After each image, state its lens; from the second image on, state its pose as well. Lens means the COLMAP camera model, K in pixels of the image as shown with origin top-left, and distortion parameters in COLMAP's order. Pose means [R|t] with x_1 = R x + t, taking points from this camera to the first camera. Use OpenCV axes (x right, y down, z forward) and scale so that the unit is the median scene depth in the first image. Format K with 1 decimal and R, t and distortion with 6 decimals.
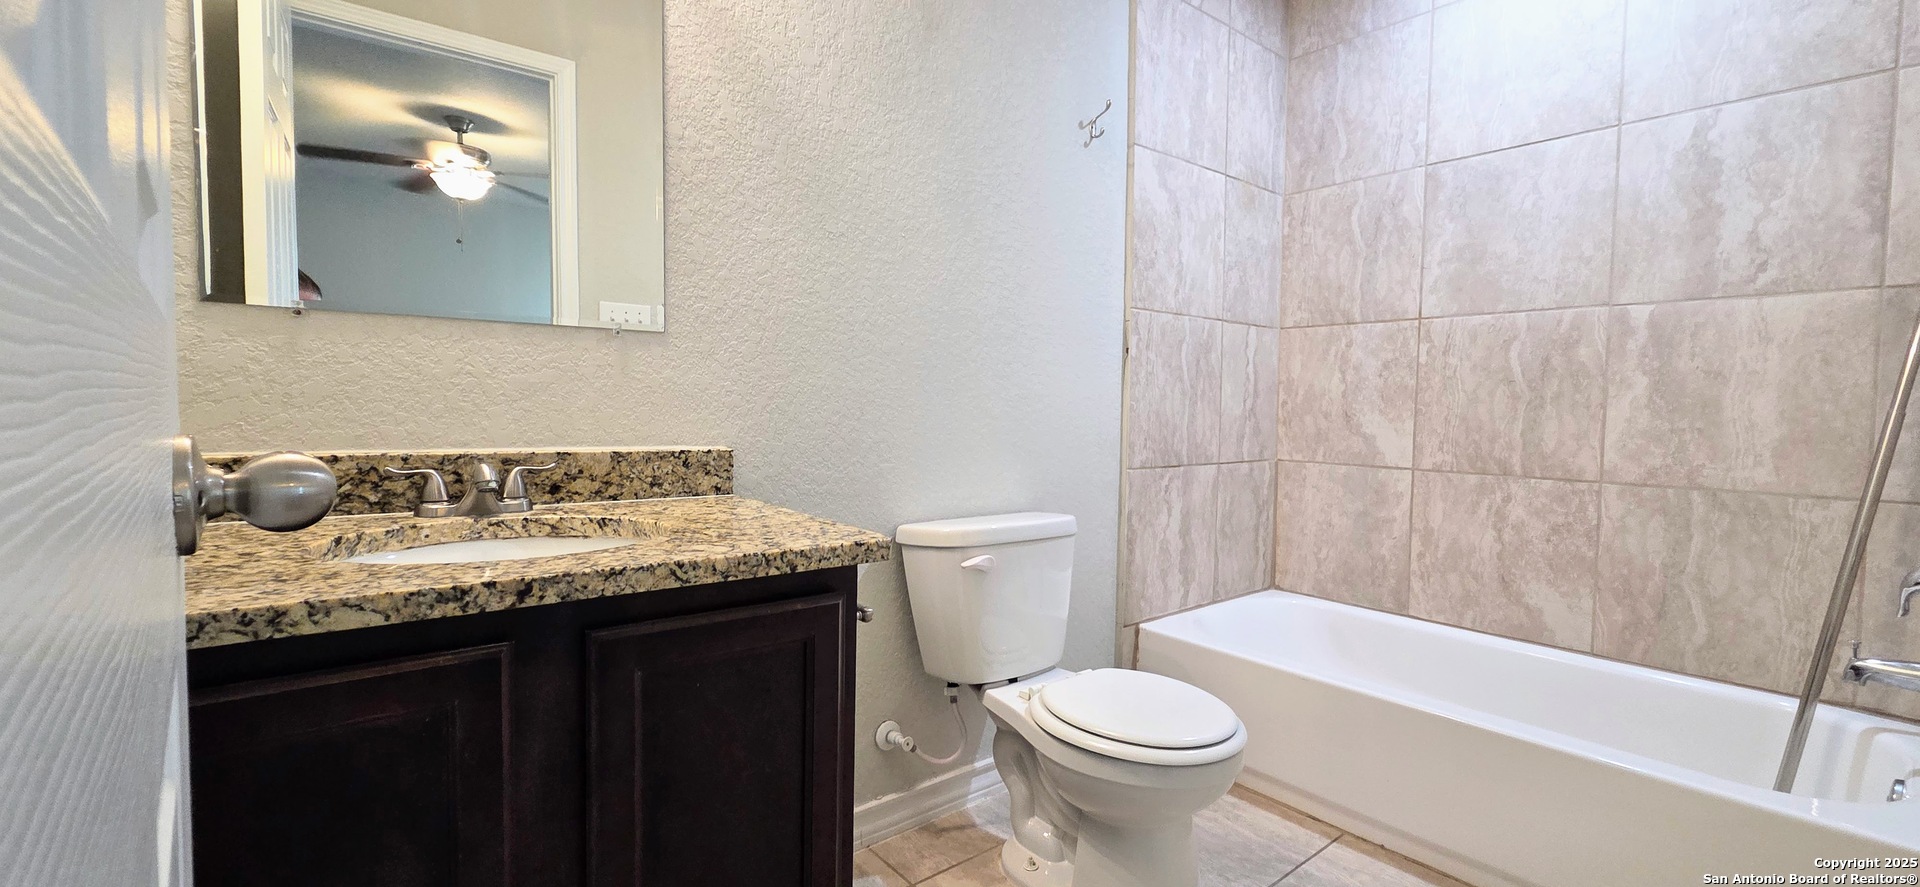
lens RADIAL K [[783.9, 0, 964.0], [0, 783.9, 436.9], [0, 0, 1]] dist [0.000288, 0.000378]
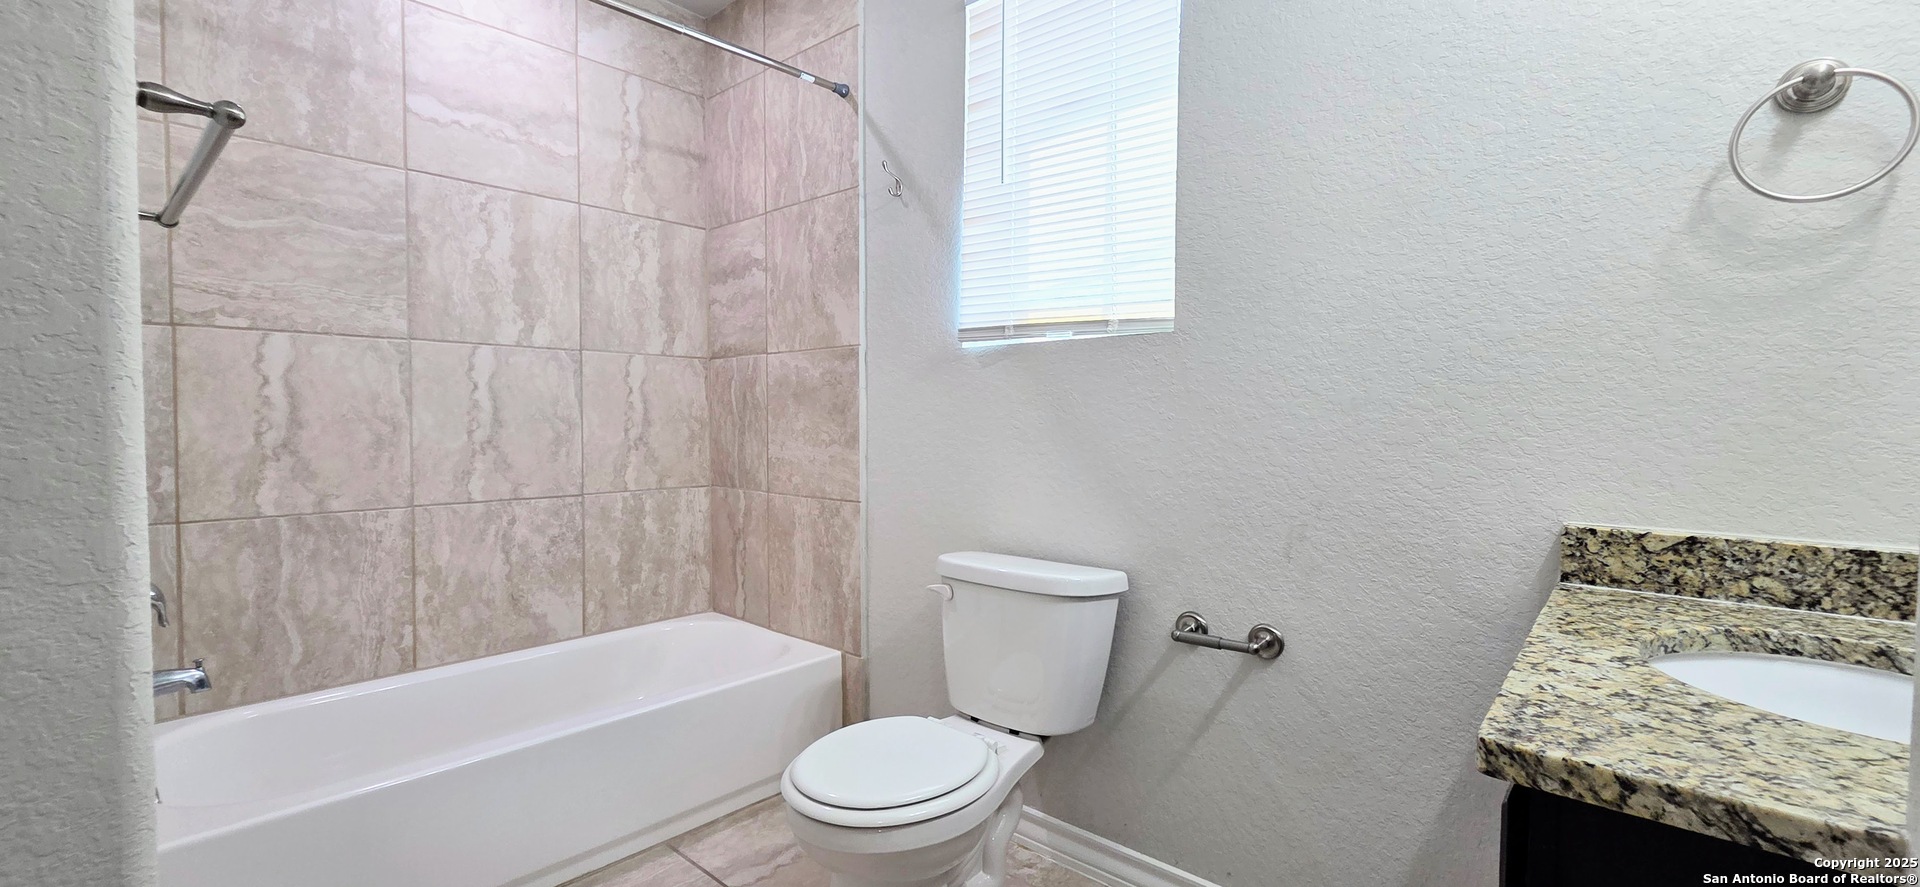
lens RADIAL K [[783.9, 0, 964.0], [0, 783.9, 436.9], [0, 0, 1]] dist [0.000288, 0.000378]
pose [[-0.153883, -0.017182, 0.987940, -0.412634], [0.054670, 0.998169, 0.025876, -0.026992], [-0.986576, 0.057992, -0.152662, 0.504026]]
